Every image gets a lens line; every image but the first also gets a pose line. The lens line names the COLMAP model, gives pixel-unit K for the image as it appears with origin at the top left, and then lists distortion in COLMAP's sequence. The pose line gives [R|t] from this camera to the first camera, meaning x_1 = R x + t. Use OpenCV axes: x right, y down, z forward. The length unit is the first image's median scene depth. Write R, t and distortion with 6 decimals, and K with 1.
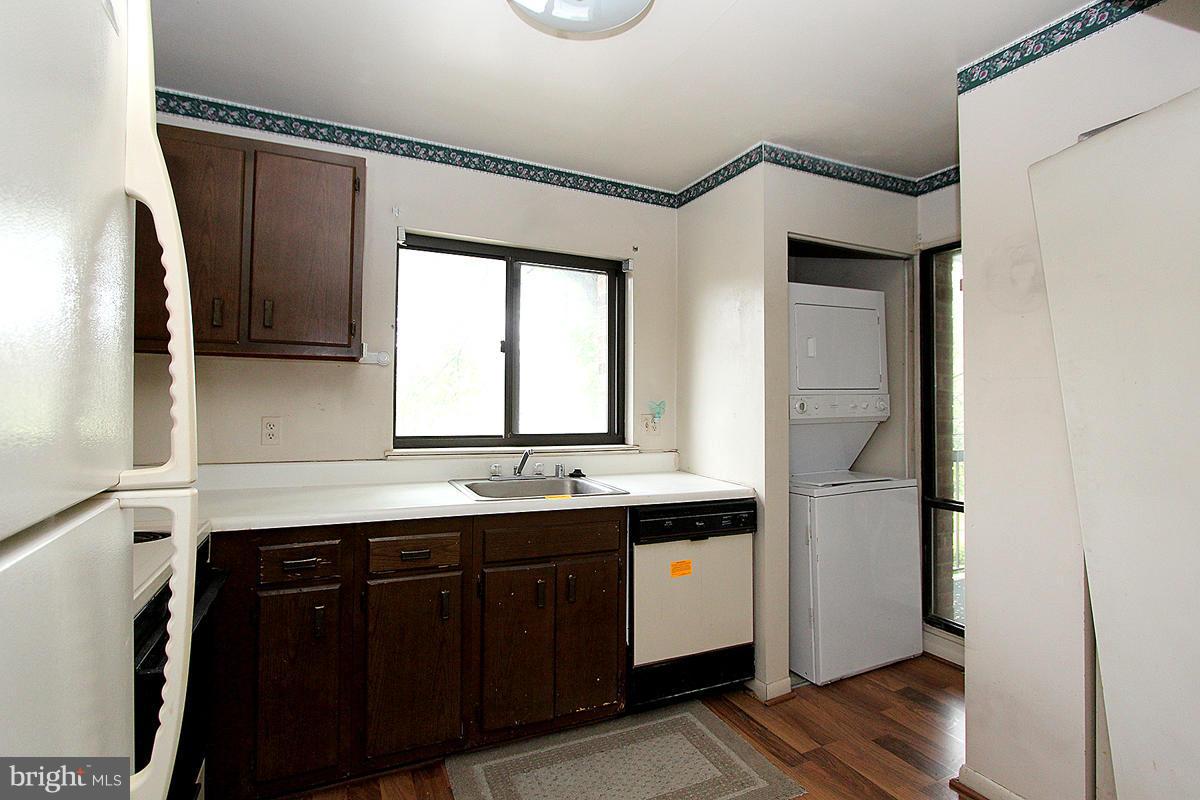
lens RADIAL K [[547.7, 0, 584.4], [0, 547.7, 383.8], [0, 0, 1]] dist [-0.011673, 0.000261]
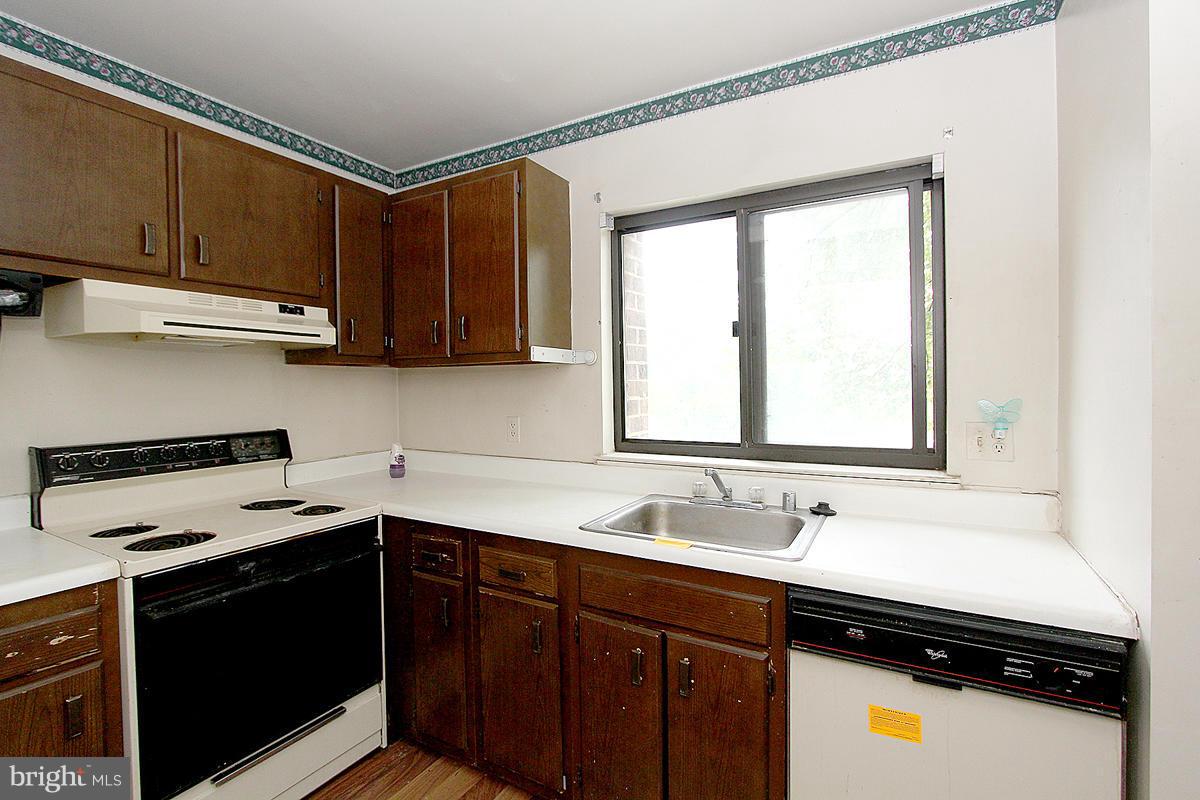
lens RADIAL K [[547.7, 0, 584.4], [0, 547.7, 383.8], [0, 0, 1]] dist [-0.011673, 0.000261]
pose [[0.581269, -0.019013, -0.813490, 0.422973], [0.053672, 0.998446, 0.015015, -0.016793], [0.811940, -0.052389, 0.581386, 0.449166]]
